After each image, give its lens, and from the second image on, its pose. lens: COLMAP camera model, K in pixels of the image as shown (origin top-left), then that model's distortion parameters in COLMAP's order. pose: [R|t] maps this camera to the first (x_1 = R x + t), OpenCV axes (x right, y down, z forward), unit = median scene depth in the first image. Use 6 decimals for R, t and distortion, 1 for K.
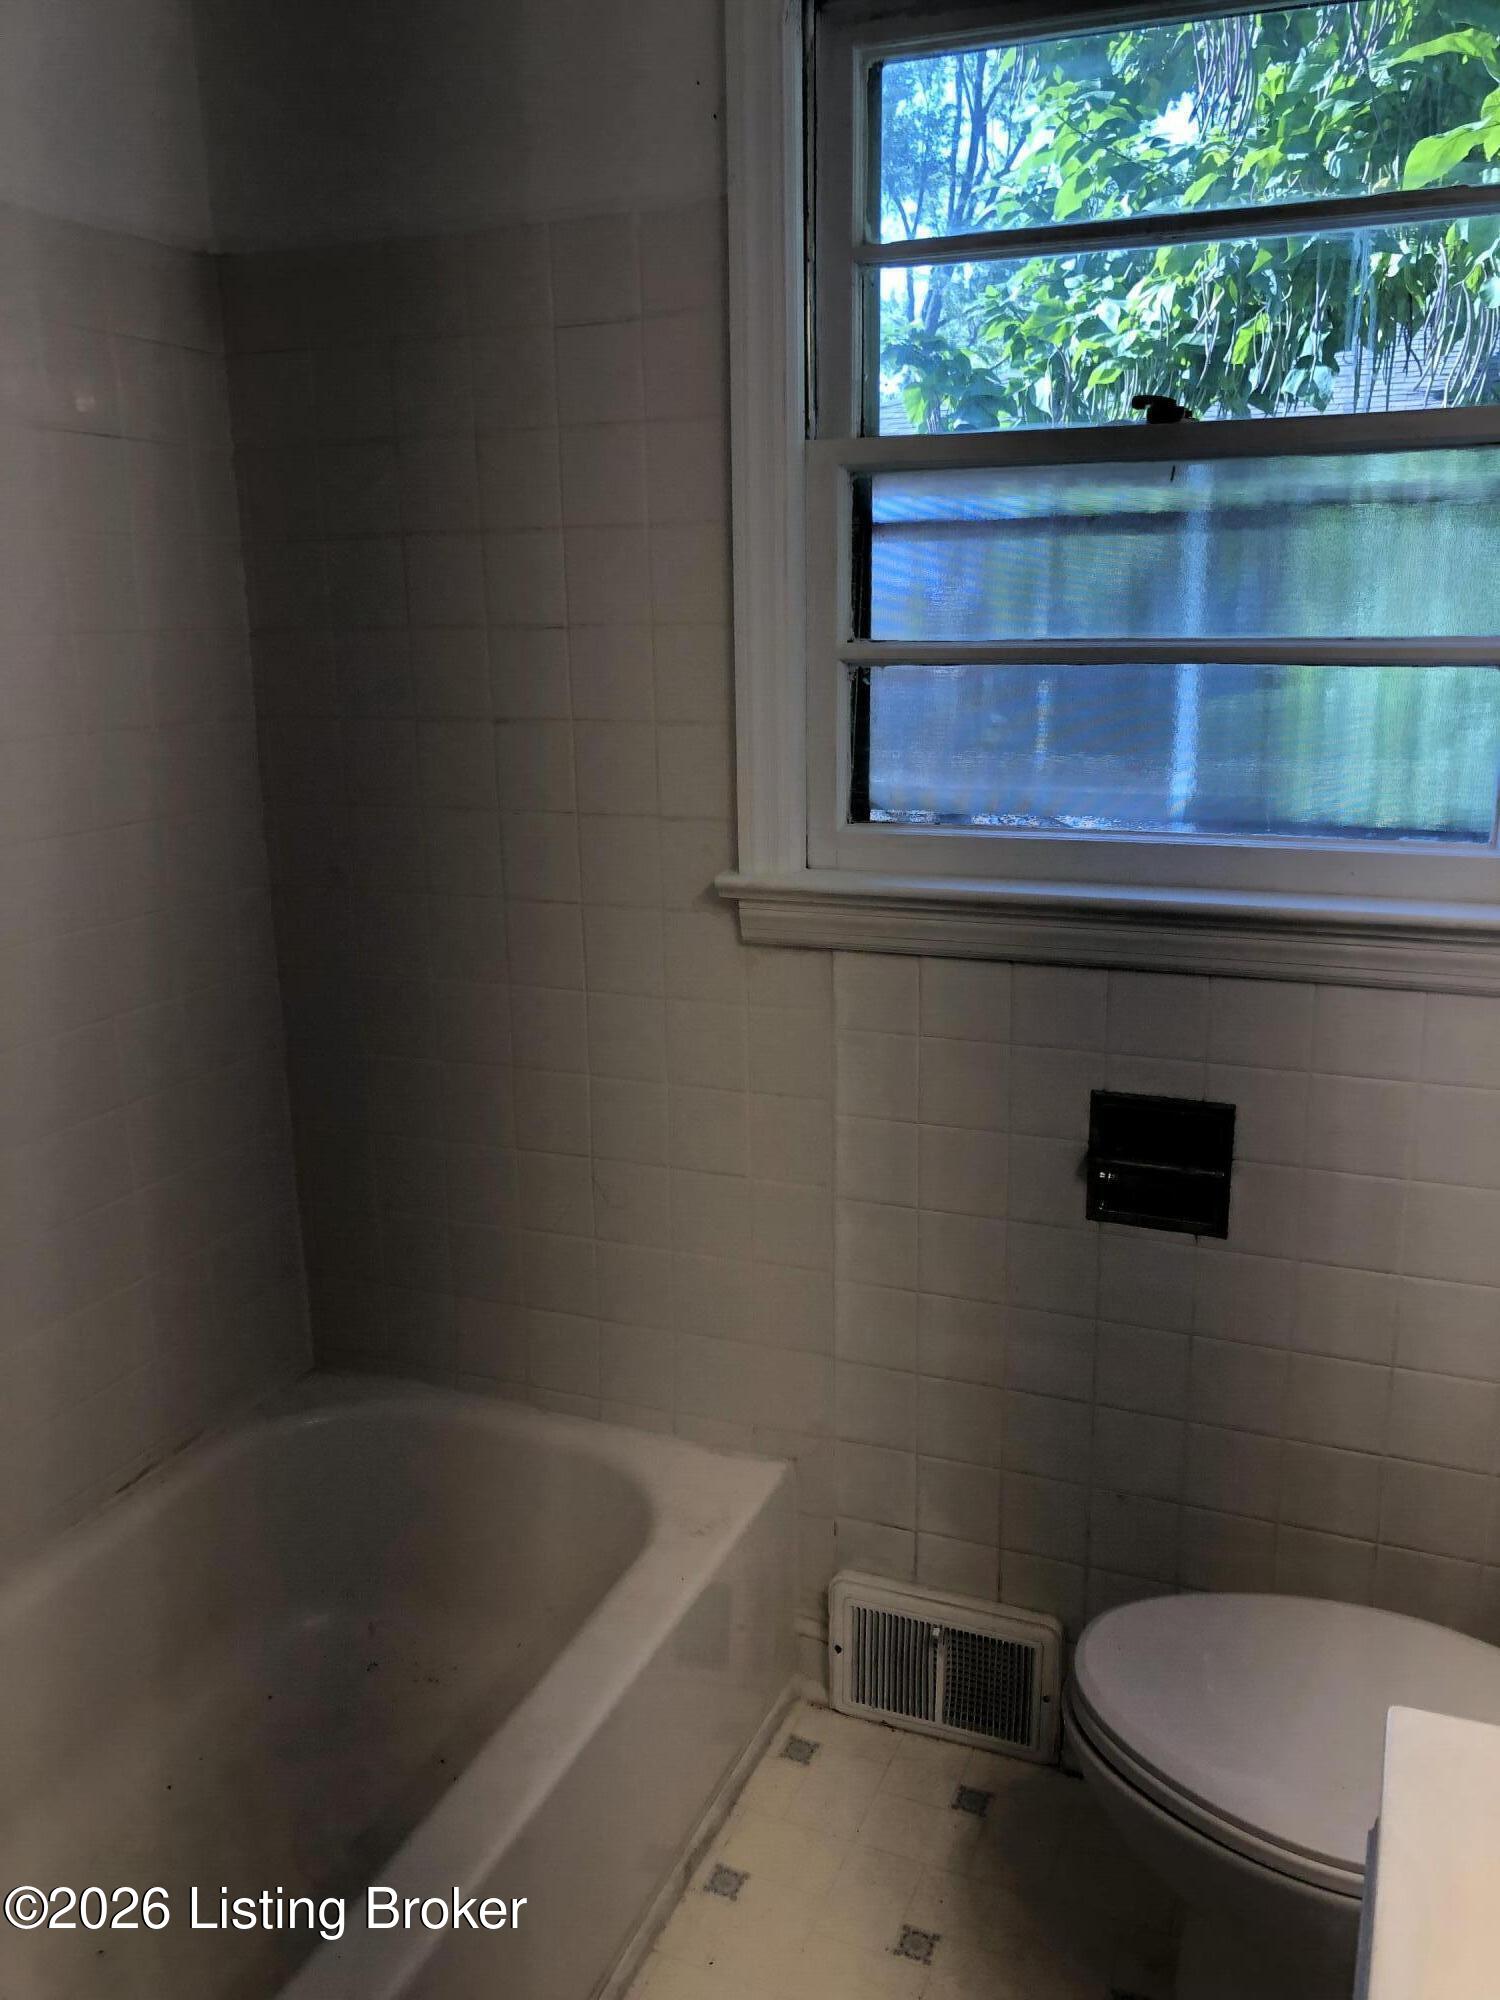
lens RADIAL K [[1619.1, 0, 747.8], [0, 1619.1, 1014.1], [0, 0, 1]] dist [0.024107, -0.046151]
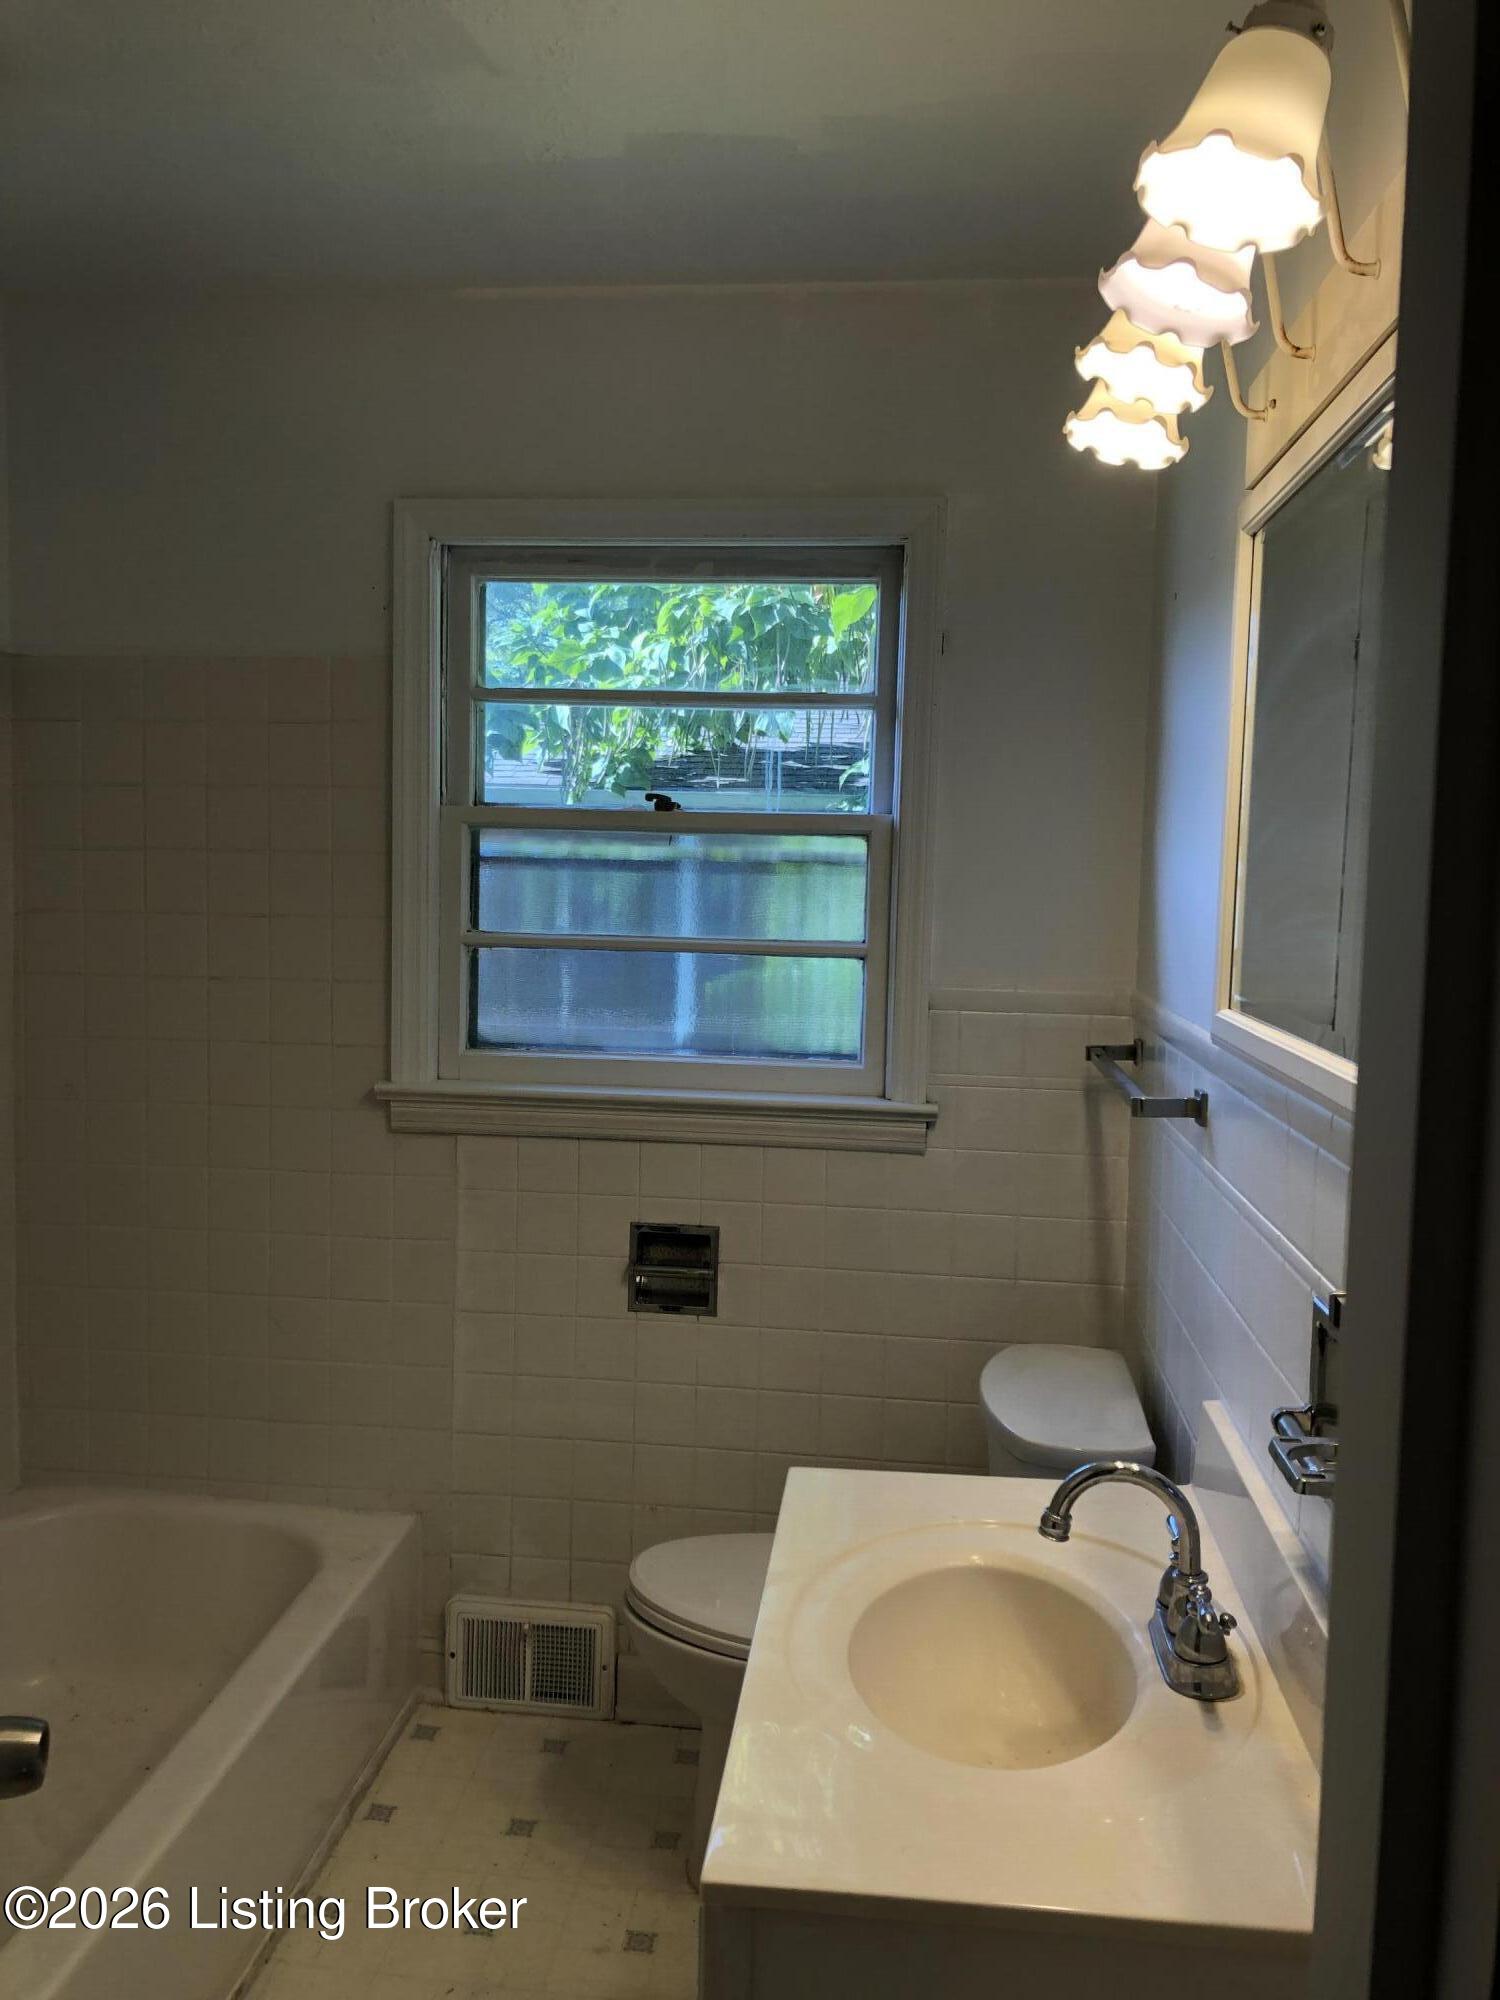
lens RADIAL K [[1619.1, 0, 758.2], [0, 1619.1, 998.4], [0, 0, 1]] dist [0.024107, -0.046151]
pose [[0.954589, 0.018103, 0.297375, -0.119363], [0.033728, 0.985168, -0.168243, 0.090542], [-0.296010, 0.170633, 0.939820, -0.465888]]
